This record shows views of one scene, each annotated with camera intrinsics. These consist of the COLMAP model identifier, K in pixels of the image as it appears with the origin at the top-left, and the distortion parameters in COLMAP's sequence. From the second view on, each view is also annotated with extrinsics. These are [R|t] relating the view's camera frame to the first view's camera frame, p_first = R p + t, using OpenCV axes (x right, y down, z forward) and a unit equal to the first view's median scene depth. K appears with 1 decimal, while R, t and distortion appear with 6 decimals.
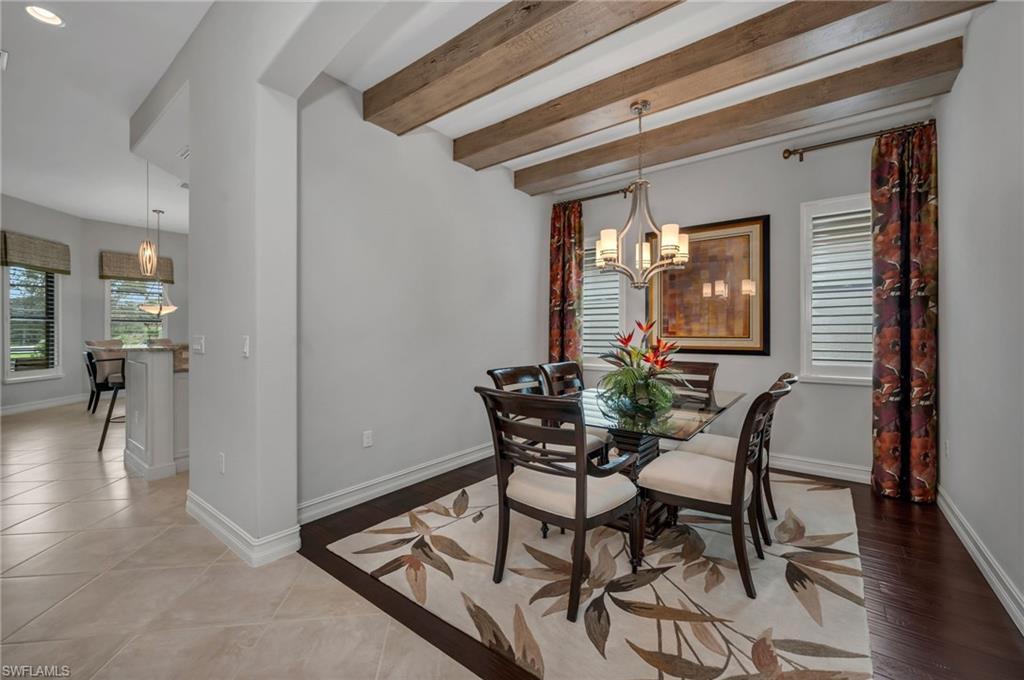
lens RADIAL K [[413.0, 0, 509.3], [0, 413.0, 339.4], [0, 0, 1]] dist [-0.000883, 0.000118]
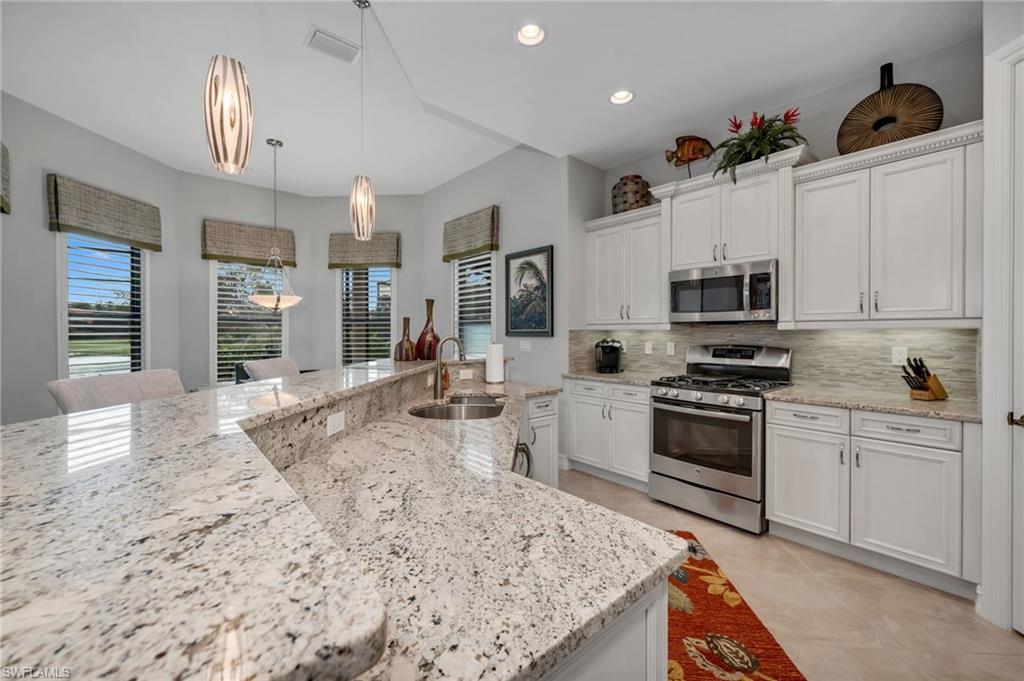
lens RADIAL K [[413.0, 0, 514.2], [0, 413.0, 339.3], [0, 0, 1]] dist [-0.000883, 0.000118]
pose [[0.981719, 0.005171, -0.190265, -0.372853], [-0.002759, 0.999912, 0.012942, -0.023538], [0.190315, -0.012180, 0.981647, 0.450876]]
